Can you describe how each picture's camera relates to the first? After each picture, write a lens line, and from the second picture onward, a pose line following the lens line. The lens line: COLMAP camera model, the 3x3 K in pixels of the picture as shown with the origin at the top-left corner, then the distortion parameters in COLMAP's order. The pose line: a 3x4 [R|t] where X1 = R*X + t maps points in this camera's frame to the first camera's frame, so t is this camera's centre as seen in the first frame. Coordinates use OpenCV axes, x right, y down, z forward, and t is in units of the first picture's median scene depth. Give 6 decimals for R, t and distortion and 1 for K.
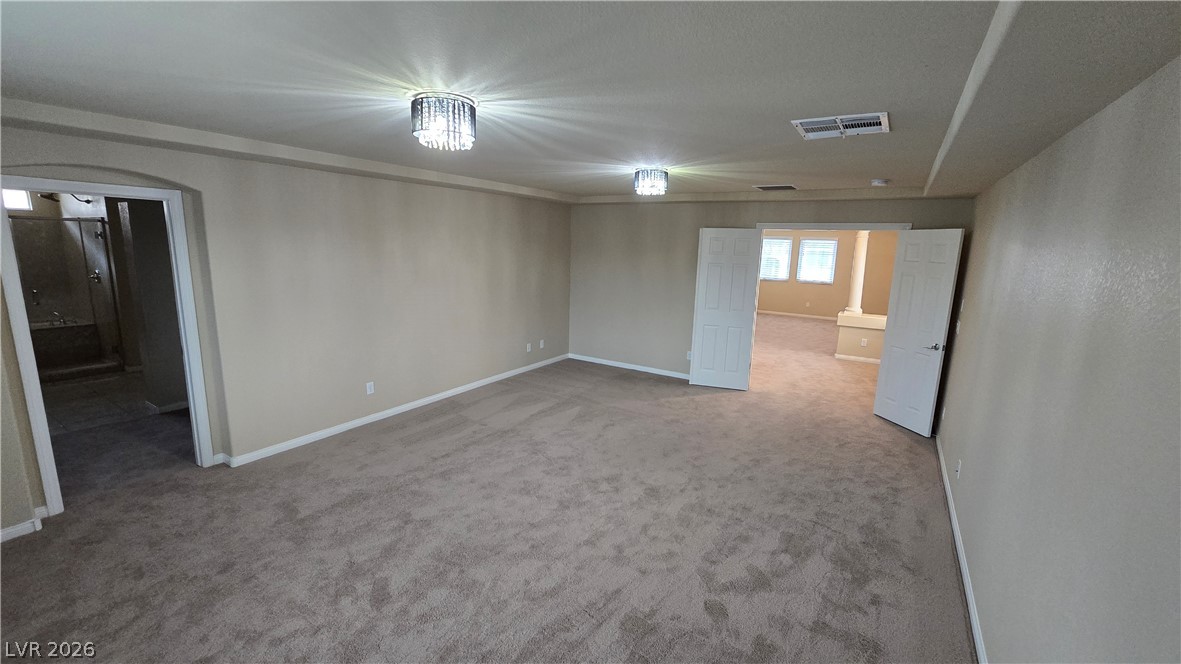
lens RADIAL K [[480.7, 0, 589.3], [0, 480.7, 331.4], [0, 0, 1]] dist [-0.016234, -0.000334]
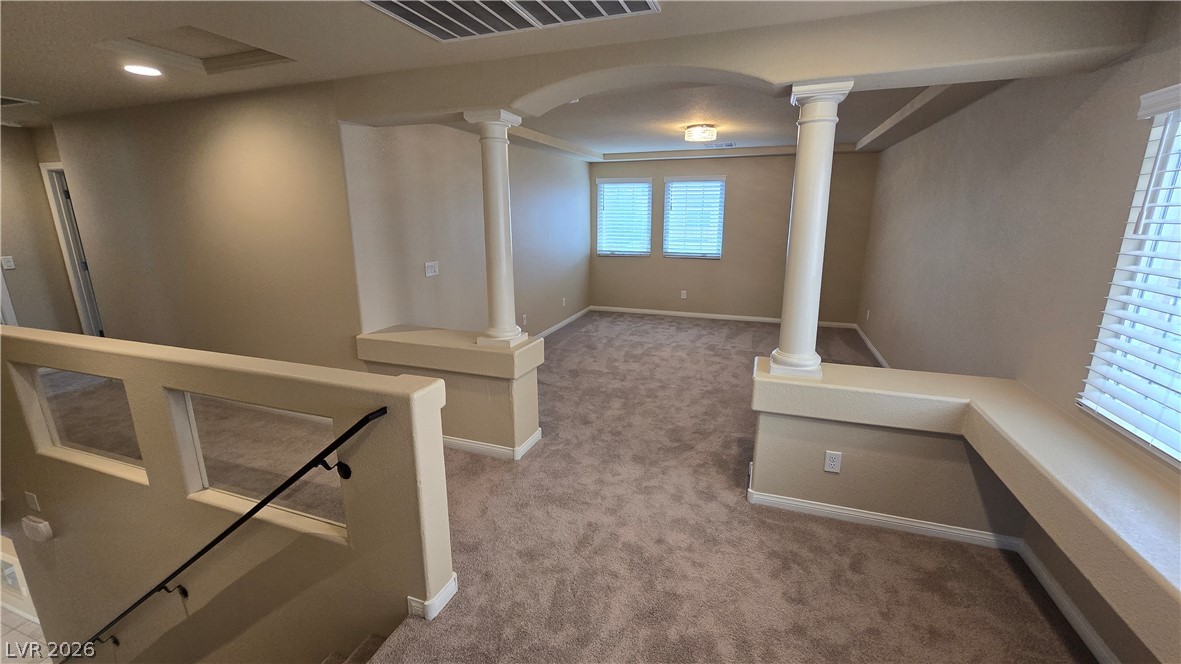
lens RADIAL K [[480.7, 0, 588.9], [0, 480.7, 330.4], [0, 0, 1]] dist [-0.016234, -0.000334]
pose [[0.976375, -0.082488, 0.199717, 0.235197], [0.071495, 0.995533, 0.061657, -0.060421], [-0.203911, -0.045922, 0.977912, 0.474168]]
